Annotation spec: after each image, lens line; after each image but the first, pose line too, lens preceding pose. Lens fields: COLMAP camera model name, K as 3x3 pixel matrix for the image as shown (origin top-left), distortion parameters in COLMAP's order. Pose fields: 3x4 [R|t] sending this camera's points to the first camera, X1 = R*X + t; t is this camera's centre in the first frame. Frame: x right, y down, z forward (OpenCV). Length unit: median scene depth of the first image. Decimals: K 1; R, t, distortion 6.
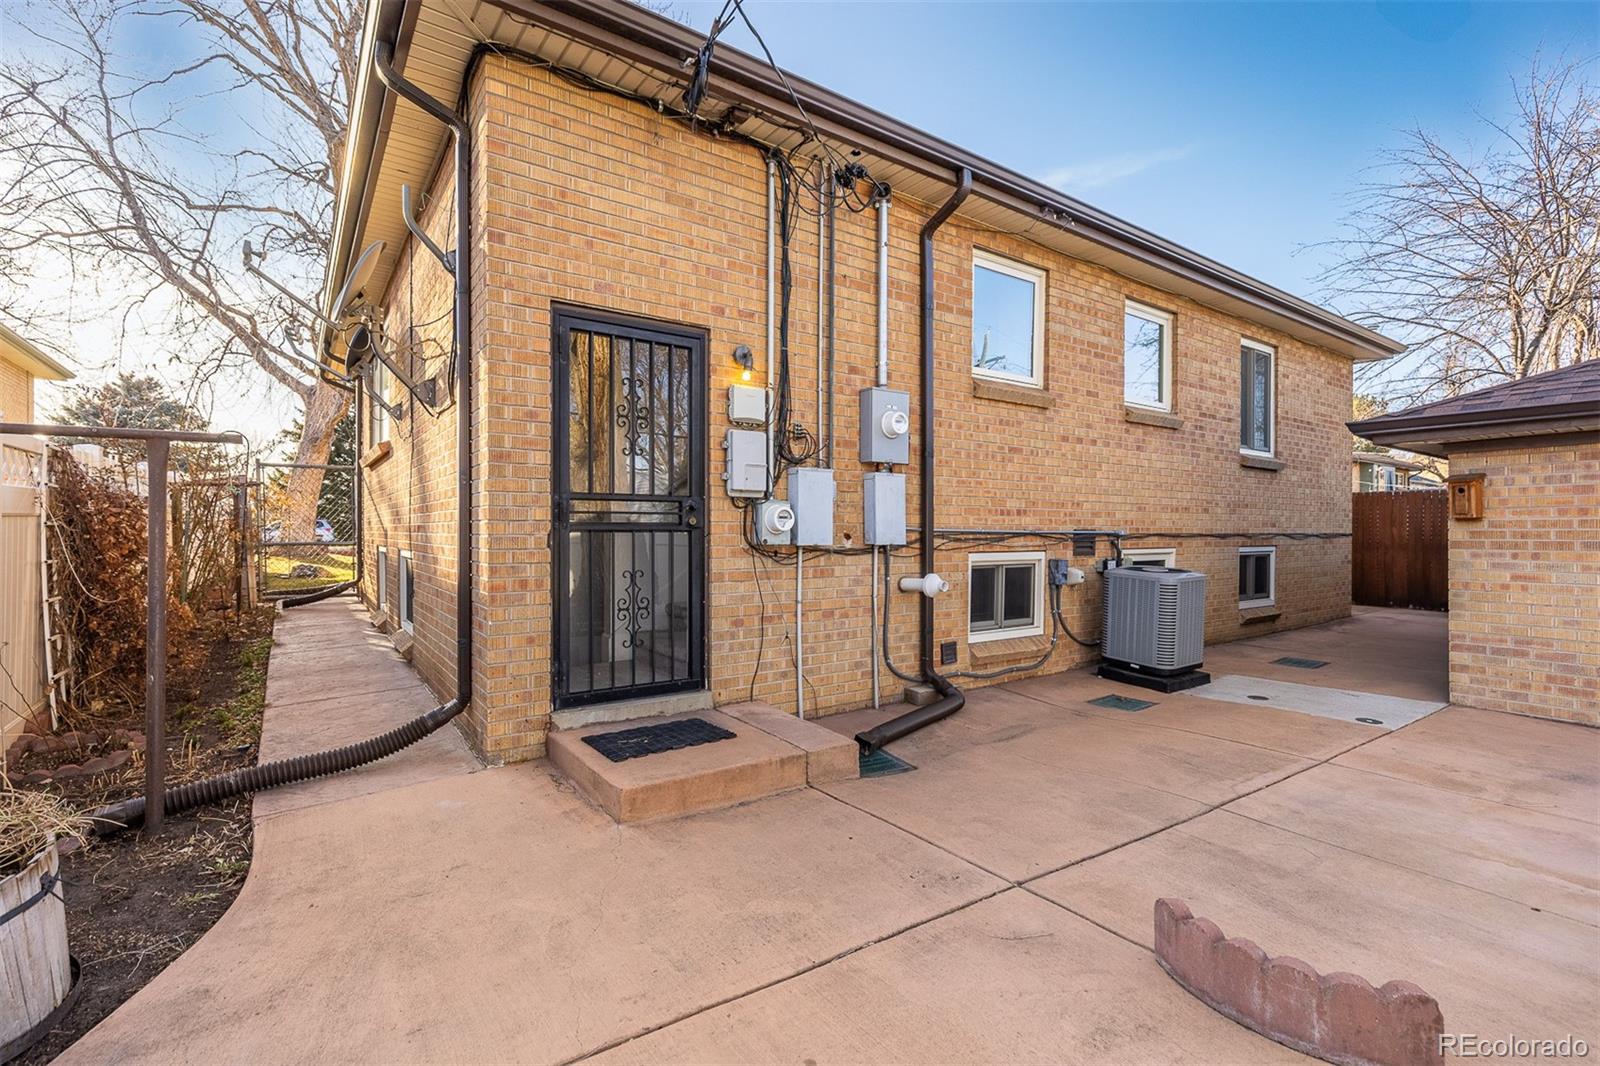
lens RADIAL K [[716.8, 0, 791.9], [0, 716.8, 536.8], [0, 0, 1]] dist [0.003100, -0.002100]
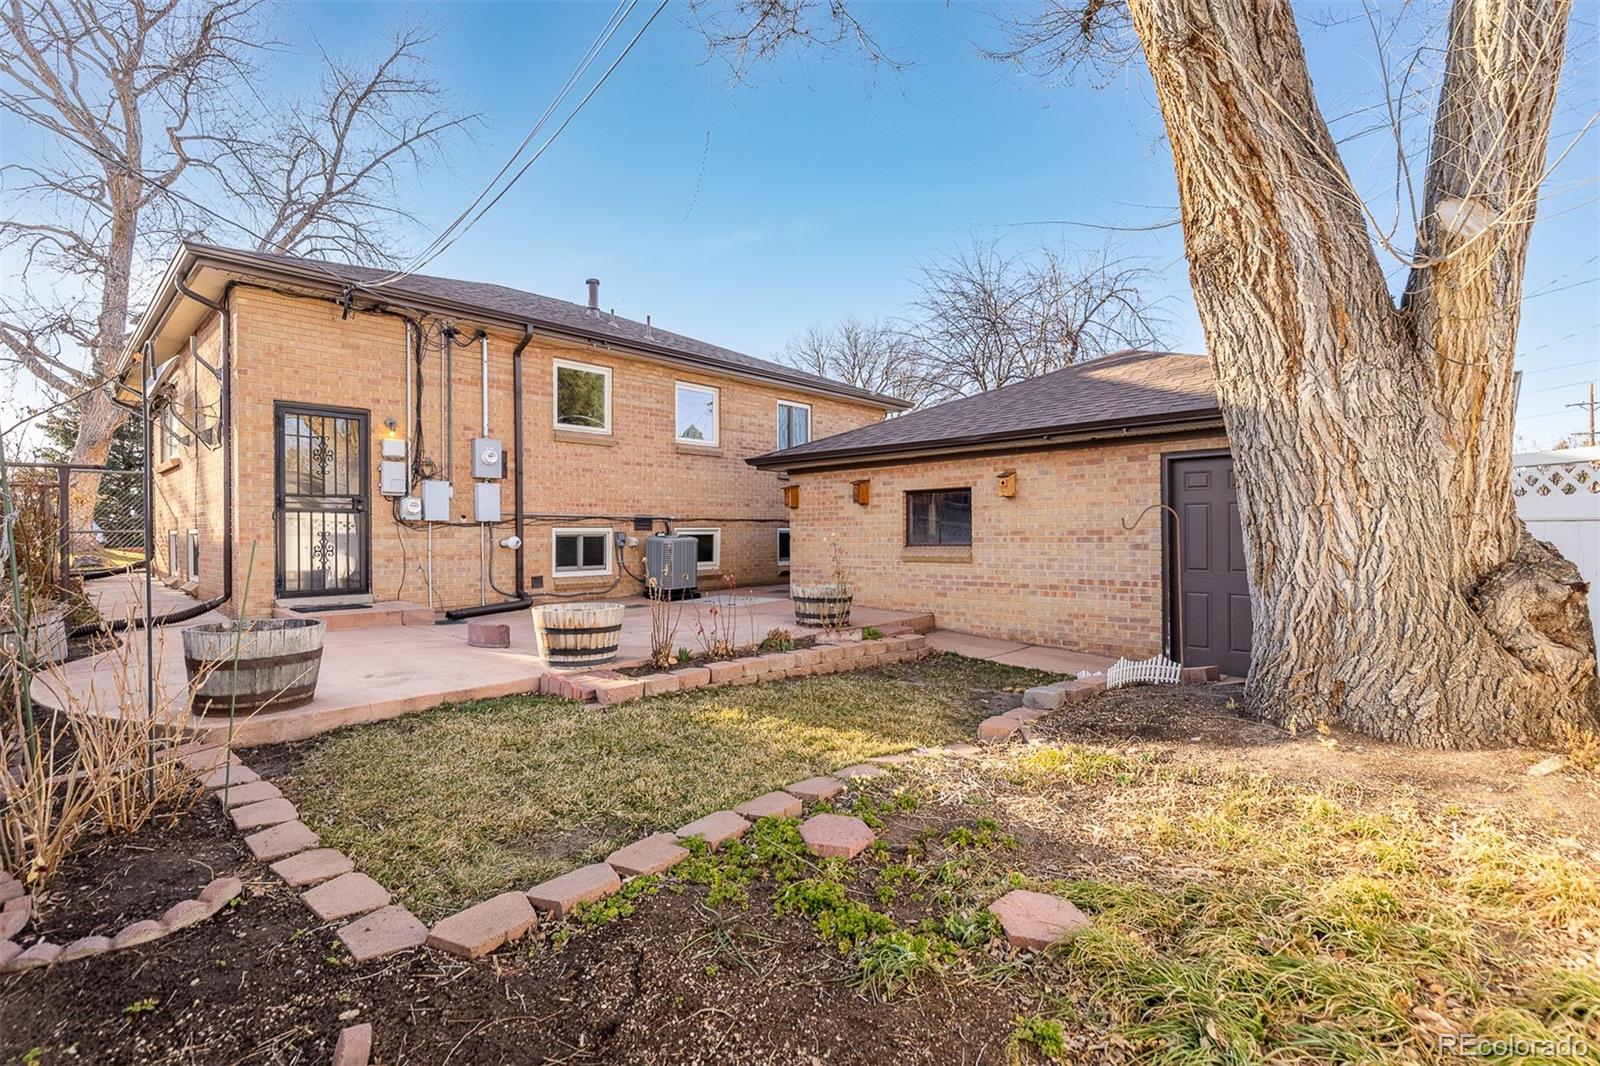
lens RADIAL K [[716.8, 0, 796.5], [0, 716.8, 534.6], [0, 0, 1]] dist [0.003100, -0.002100]
pose [[0.978207, -0.008581, 0.207454, 0.553972], [0.009765, 0.999941, -0.004688, 0.065146], [-0.207402, 0.006611, 0.978233, -1.045694]]
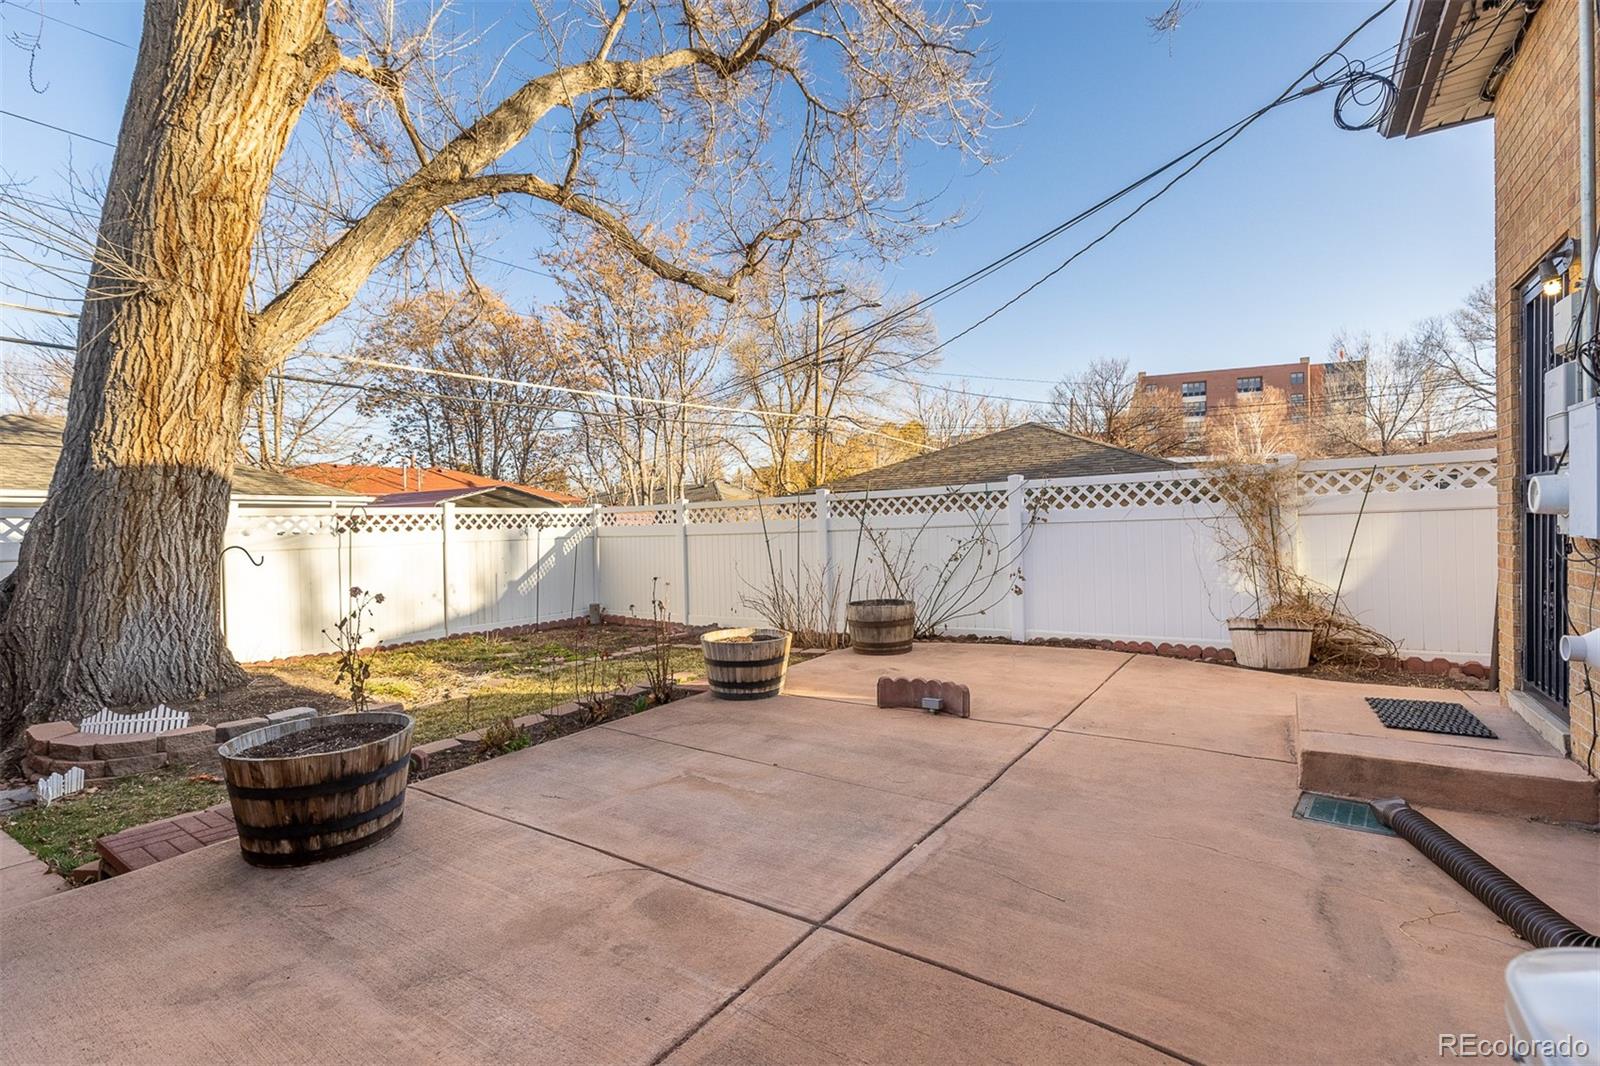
lens RADIAL K [[716.8, 0, 787.8], [0, 716.8, 533.2], [0, 0, 1]] dist [0.003100, -0.002100]
pose [[-0.934441, 0.014426, -0.355826, 0.779040], [0.010763, 0.999867, 0.012272, -0.005443], [0.355955, 0.007638, -0.934472, 1.232444]]
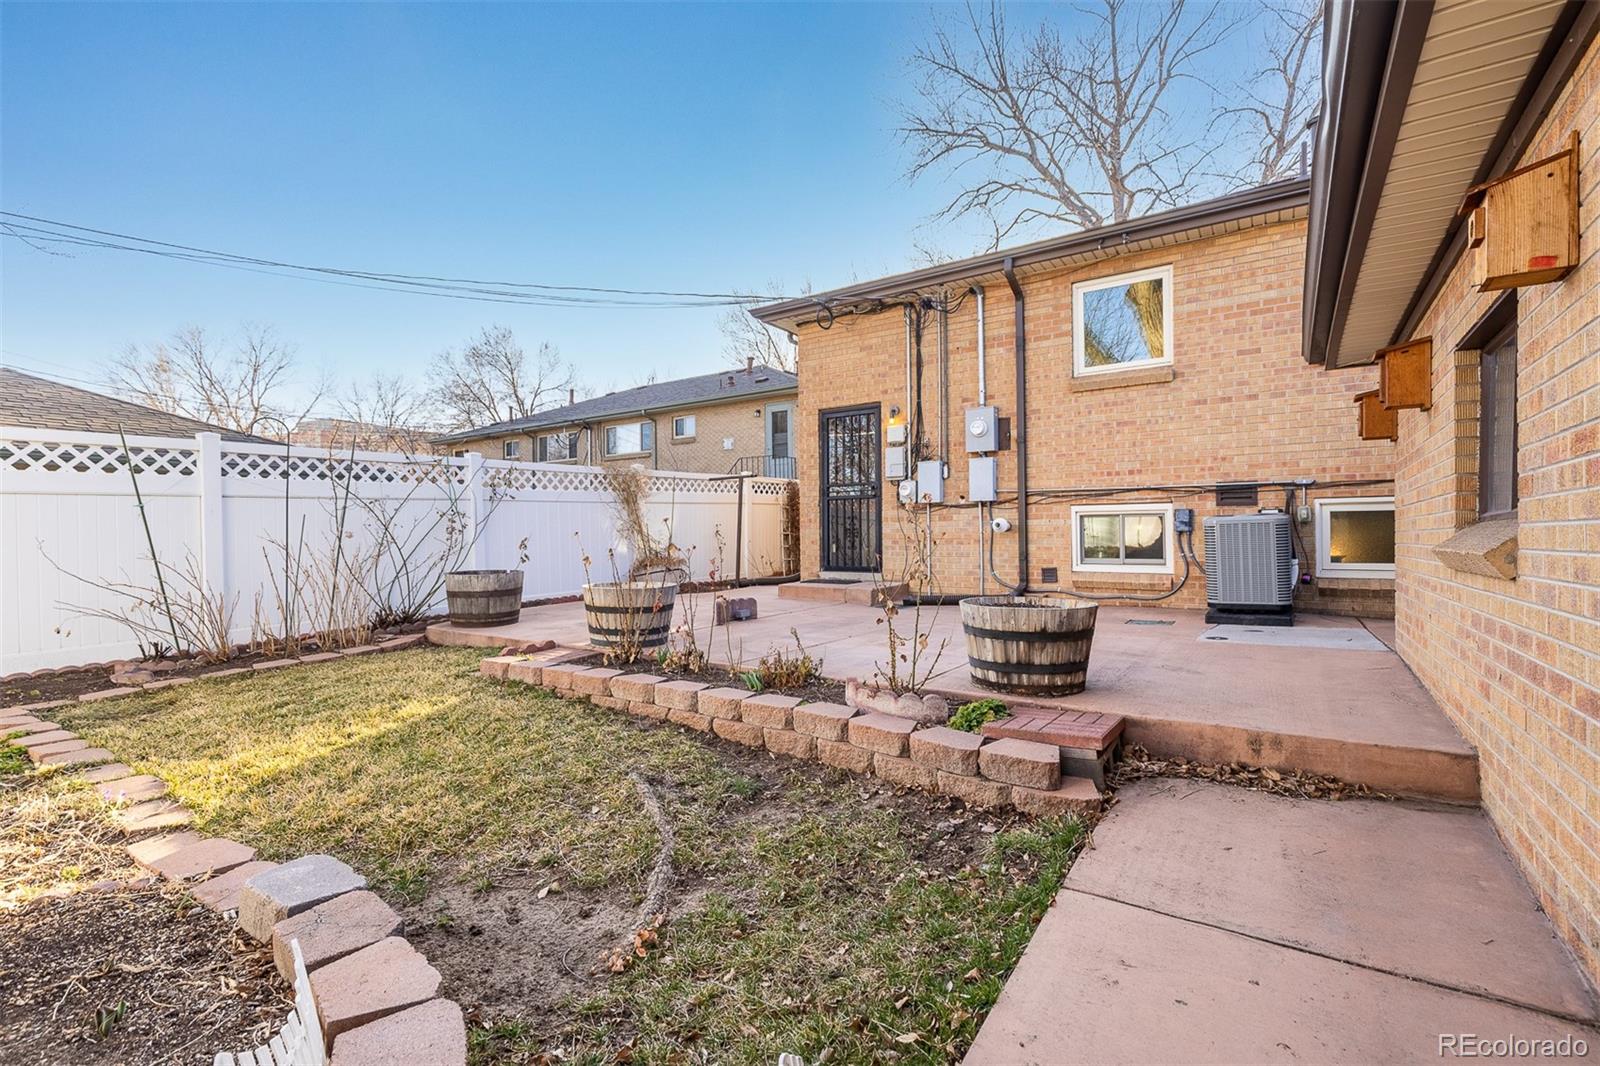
lens RADIAL K [[716.8, 0, 792.3], [0, 716.8, 527.3], [0, 0, 1]] dist [0.003100, -0.002100]
pose [[0.354745, -0.008833, -0.934921, 1.581303], [0.005683, 0.999957, -0.007291, 0.083868], [0.934946, -0.002726, 0.354780, 0.003744]]
